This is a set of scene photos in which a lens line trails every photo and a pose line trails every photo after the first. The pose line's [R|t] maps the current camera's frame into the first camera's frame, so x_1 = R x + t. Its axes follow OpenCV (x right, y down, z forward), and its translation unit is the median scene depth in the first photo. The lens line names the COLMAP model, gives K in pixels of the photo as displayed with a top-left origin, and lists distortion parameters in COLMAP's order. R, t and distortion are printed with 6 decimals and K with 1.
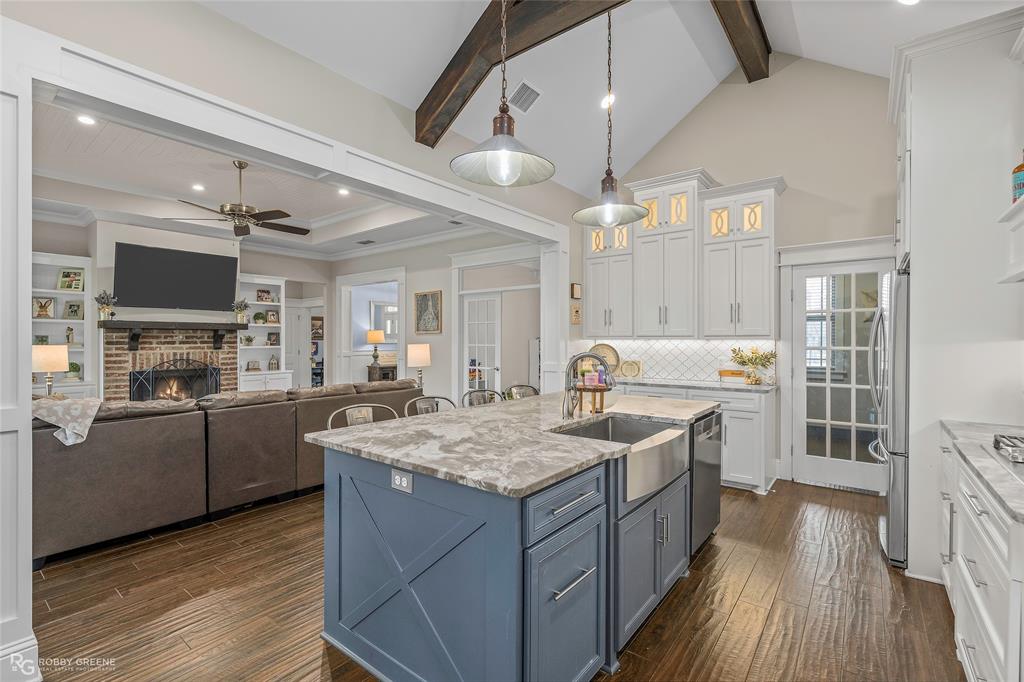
lens RADIAL K [[464.2, 0, 516.4], [0, 464.2, 341.0], [0, 0, 1]] dist [0.003087, -0.000455]
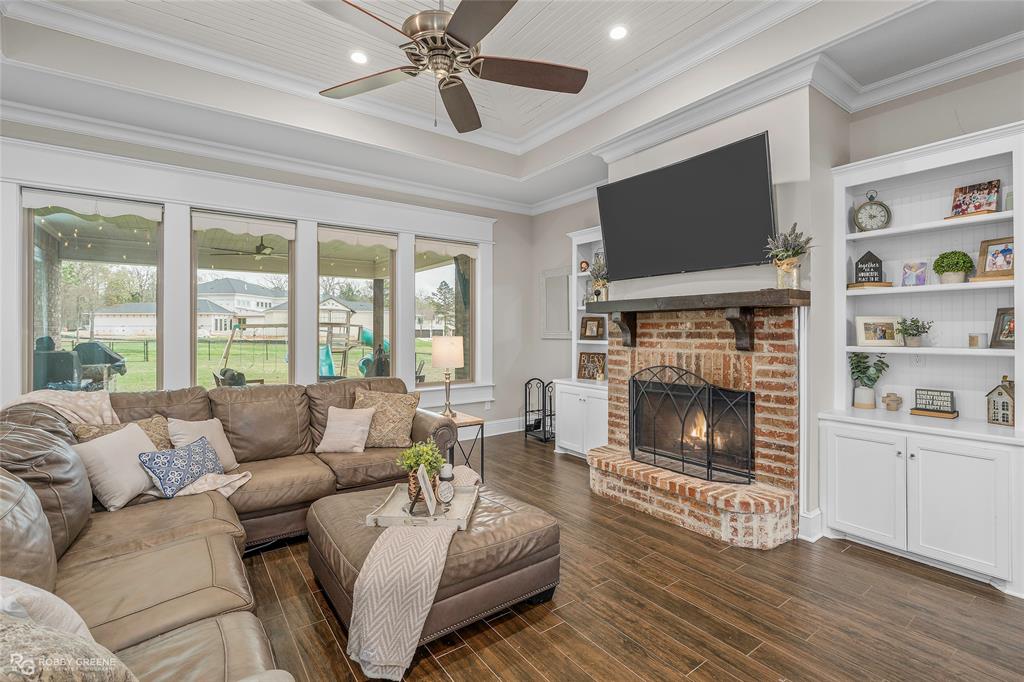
lens RADIAL K [[464.2, 0, 513.6], [0, 464.2, 330.4], [0, 0, 1]] dist [0.003087, -0.000455]
pose [[-0.272748, 0.007106, -0.962059, -0.148846], [0.001293, 0.999975, 0.007019, -0.005993], [0.962085, 0.000670, -0.272751, 0.927678]]
